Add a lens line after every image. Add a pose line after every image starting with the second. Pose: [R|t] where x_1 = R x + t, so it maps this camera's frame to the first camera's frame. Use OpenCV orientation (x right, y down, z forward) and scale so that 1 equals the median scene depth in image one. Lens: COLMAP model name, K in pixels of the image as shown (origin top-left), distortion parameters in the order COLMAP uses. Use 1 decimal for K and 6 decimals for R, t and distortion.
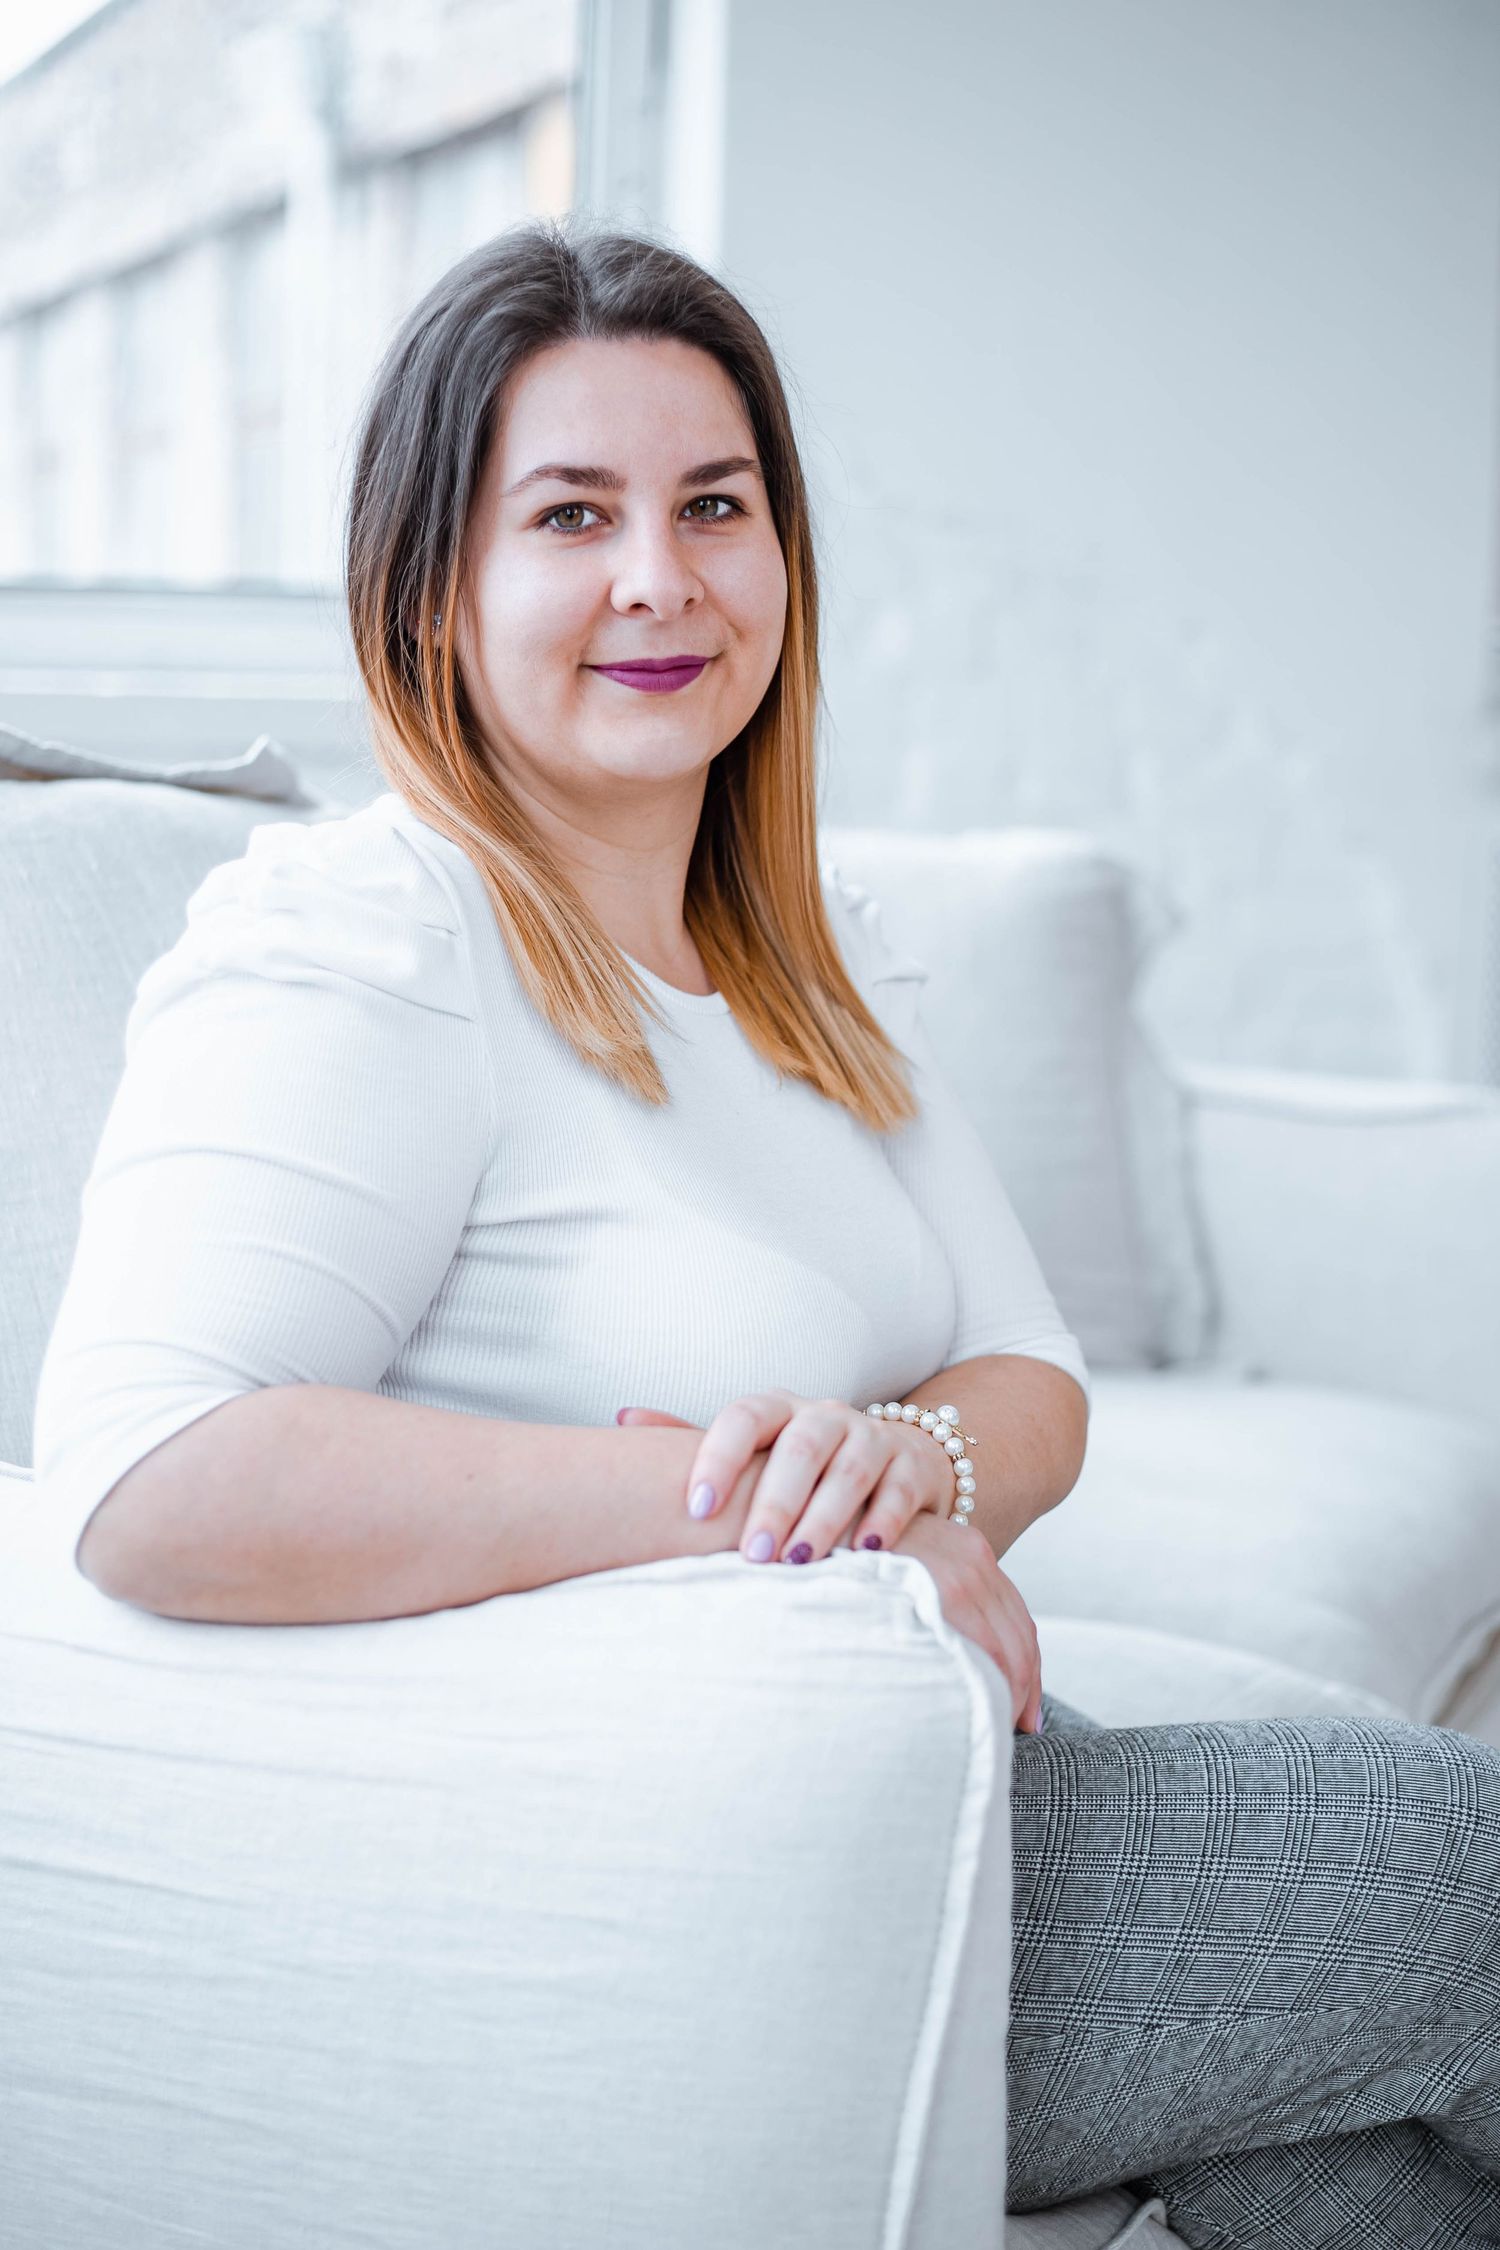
lens RADIAL K [[5121.9, 0, 750.0], [0, 5121.9, 1125.0], [0, 0, 1]] dist [0.042029, -0.360240]
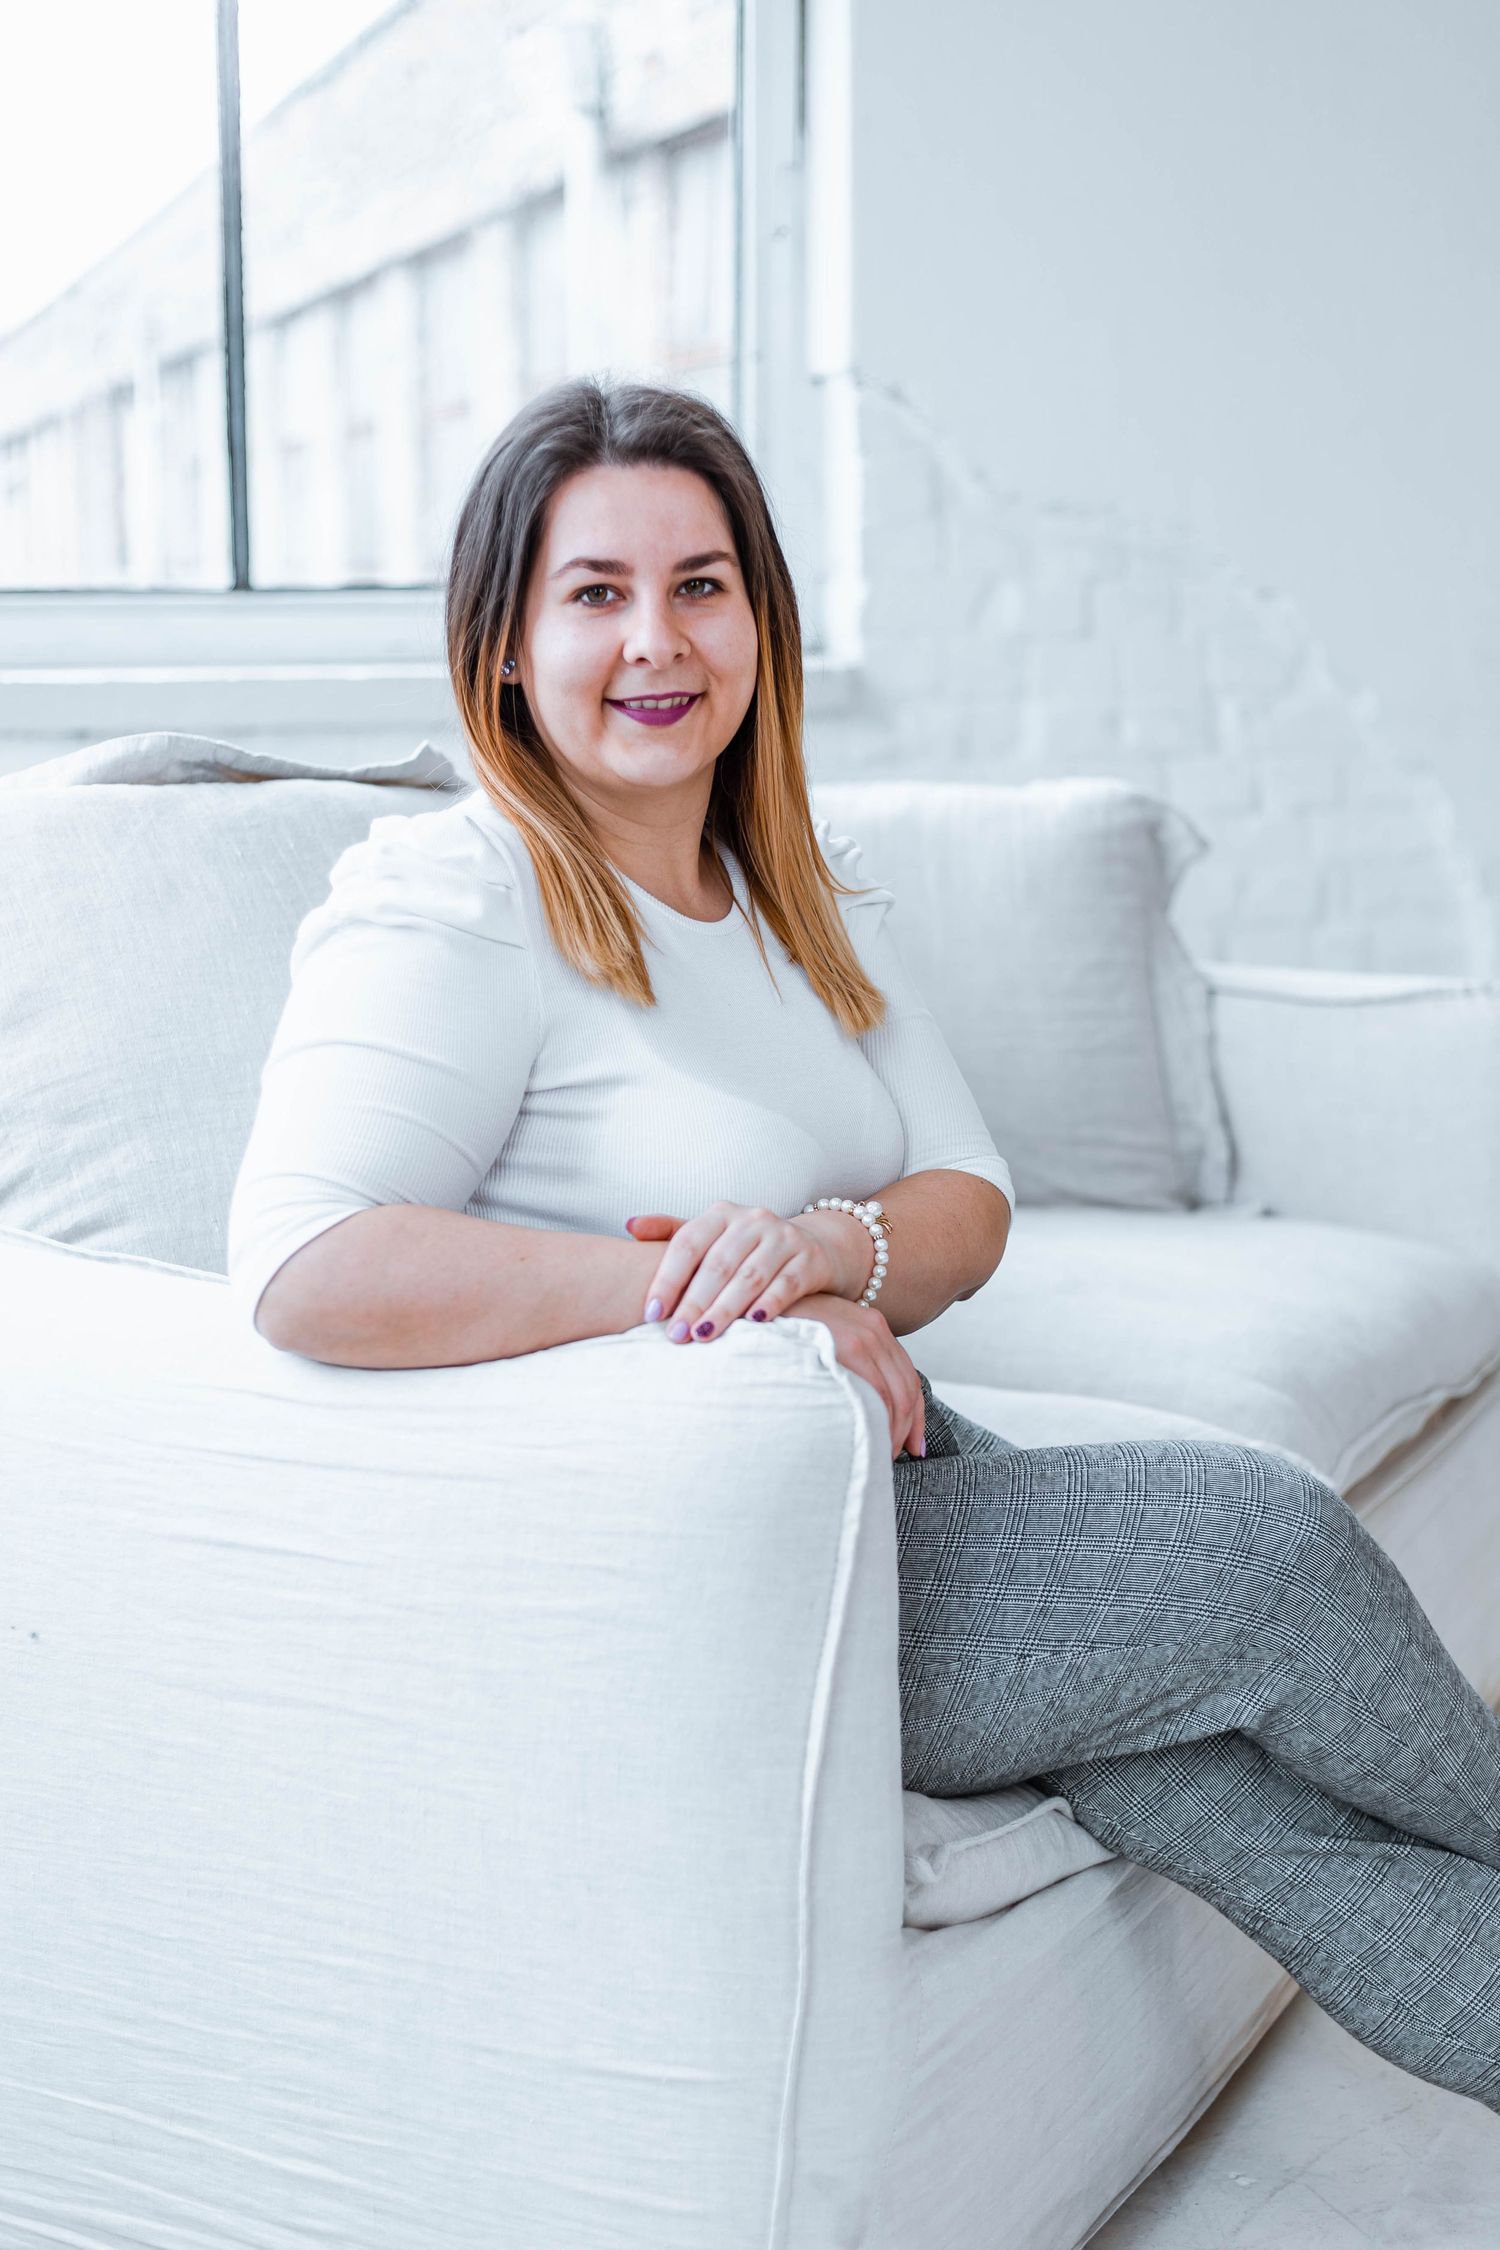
lens RADIAL K [[5121.9, 0, 750.0], [0, 5121.9, 1125.0], [0, 0, 1]] dist [0.042029, -0.360240]
pose [[0.997077, -0.012279, -0.075414, 0.112697], [0.014040, 0.999640, 0.022864, -0.004062], [0.075107, -0.023856, 0.996890, -0.412983]]
